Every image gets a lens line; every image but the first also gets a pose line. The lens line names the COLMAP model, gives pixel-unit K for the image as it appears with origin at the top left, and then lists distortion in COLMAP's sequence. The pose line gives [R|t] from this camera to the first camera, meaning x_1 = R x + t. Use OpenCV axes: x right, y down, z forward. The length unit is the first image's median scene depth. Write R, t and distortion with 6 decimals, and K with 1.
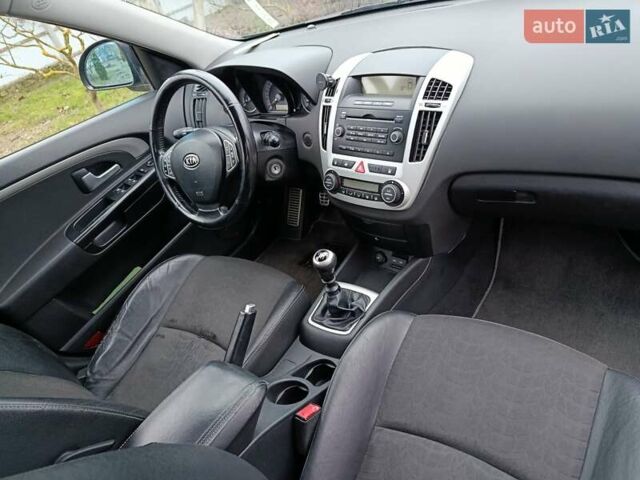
lens RADIAL K [[448.1, 0, 318.2], [0, 448.1, 235.7], [0, 0, 1]] dist [0.058797, -0.082705]
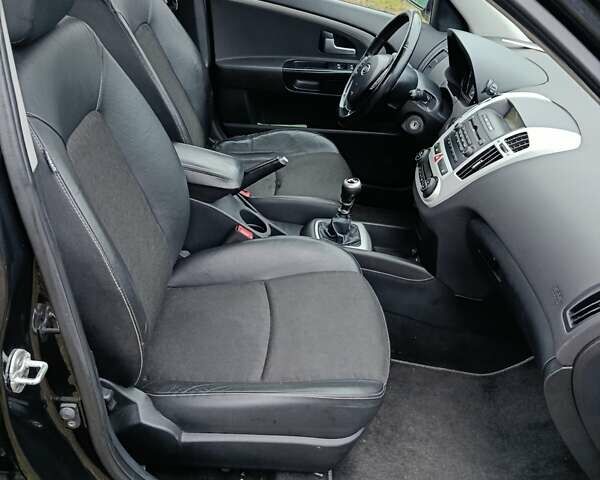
lens RADIAL K [[513.7, 0, 296.4], [0, 513.7, 239.7], [0, 0, 1]] dist [-0.002896, -0.005484]
pose [[0.507687, 0.746463, -0.430170, 0.535594], [-0.732739, 0.636734, 0.240129, -0.060017], [0.453152, 0.193292, 0.870225, -0.199278]]
